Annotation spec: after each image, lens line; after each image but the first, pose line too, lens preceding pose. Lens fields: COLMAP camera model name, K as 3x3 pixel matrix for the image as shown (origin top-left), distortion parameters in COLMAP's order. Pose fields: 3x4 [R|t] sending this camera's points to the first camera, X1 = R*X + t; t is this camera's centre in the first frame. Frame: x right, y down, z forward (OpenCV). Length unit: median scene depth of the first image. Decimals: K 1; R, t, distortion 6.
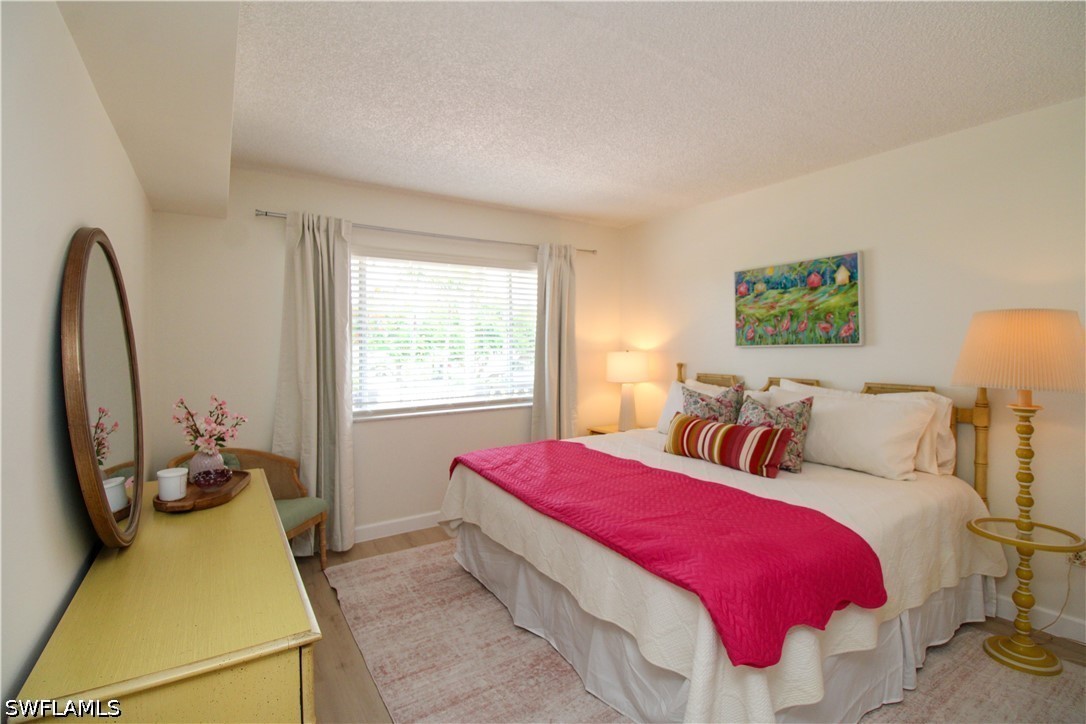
lens RADIAL K [[504.4, 0, 548.2], [0, 504.4, 345.1], [0, 0, 1]] dist [0.002558, -0.015342]
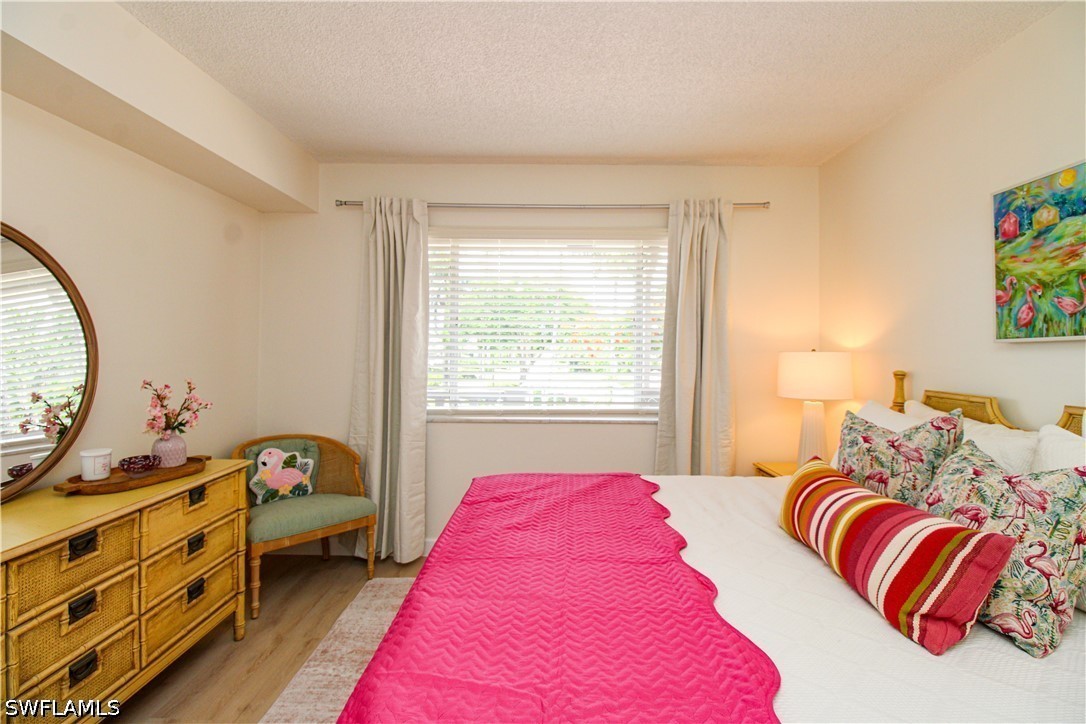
lens RADIAL K [[504.4, 0, 548.2], [0, 504.4, 345.1], [0, 0, 1]] dist [0.002558, -0.015342]
pose [[0.836489, 0.008496, -0.547918, 0.284231], [-0.013218, 0.999902, -0.004675, 0.016263], [0.547824, 0.011153, 0.836519, 0.347527]]
